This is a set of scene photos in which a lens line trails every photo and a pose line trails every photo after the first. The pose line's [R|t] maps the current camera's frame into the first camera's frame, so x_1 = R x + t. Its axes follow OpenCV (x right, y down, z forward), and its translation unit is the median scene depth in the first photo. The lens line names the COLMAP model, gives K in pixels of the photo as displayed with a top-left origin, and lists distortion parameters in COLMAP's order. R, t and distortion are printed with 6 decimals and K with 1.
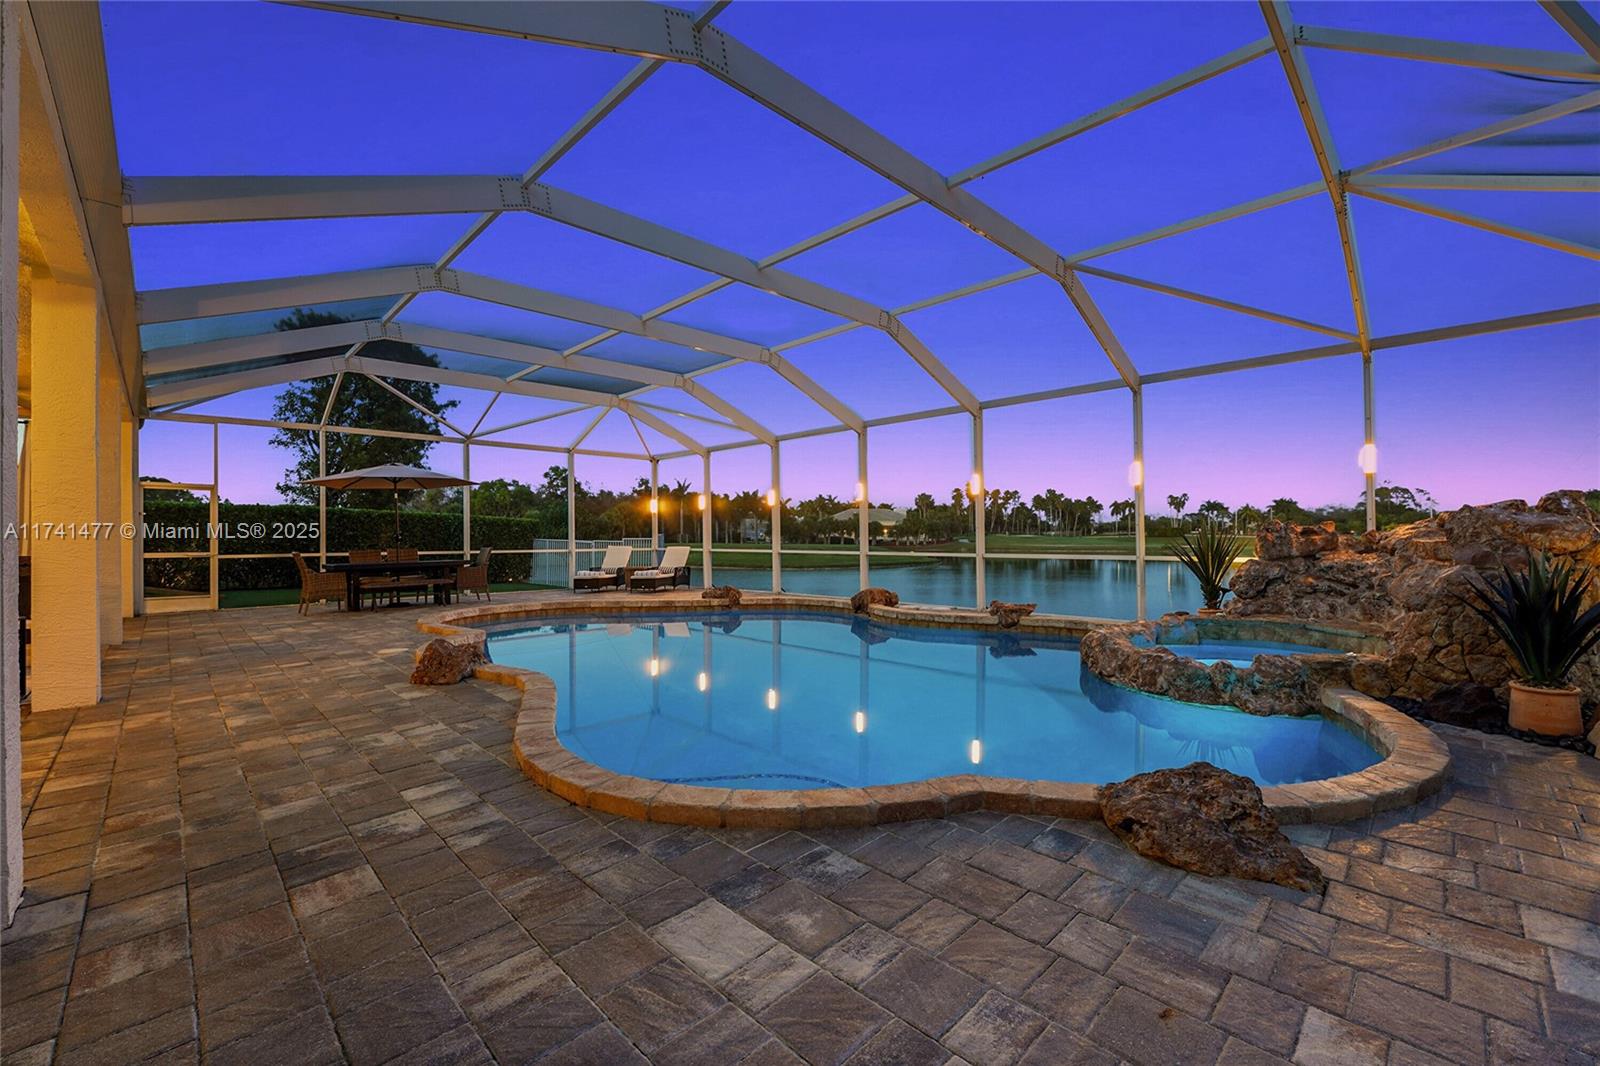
lens RADIAL K [[657.7, 0, 800.0], [0, 657.7, 533.0], [0, 0, 1]] dist [-0.024512, 0.000145]
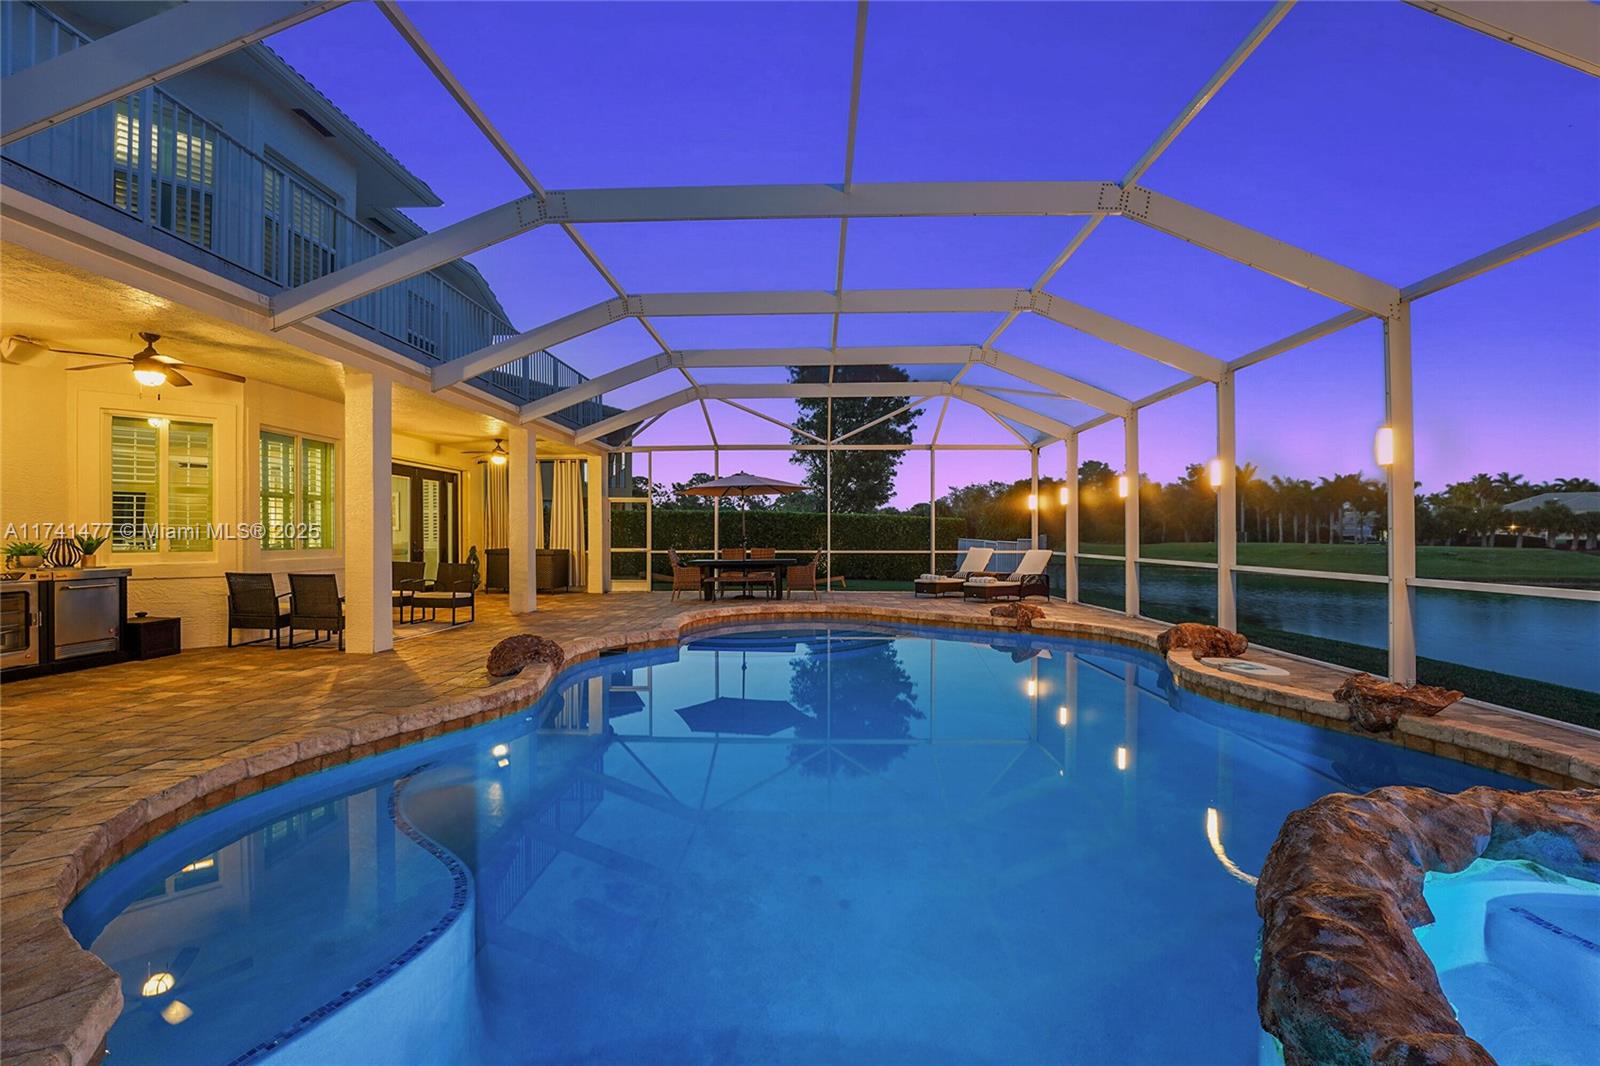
lens RADIAL K [[657.7, 0, 800.0], [0, 657.7, 533.0], [0, 0, 1]] dist [-0.024512, 0.000145]
pose [[0.697256, 0.001117, -0.716822, 0.113437], [0.002397, 0.999990, 0.003890, -0.002702], [0.716818, -0.004430, 0.697246, 0.109748]]
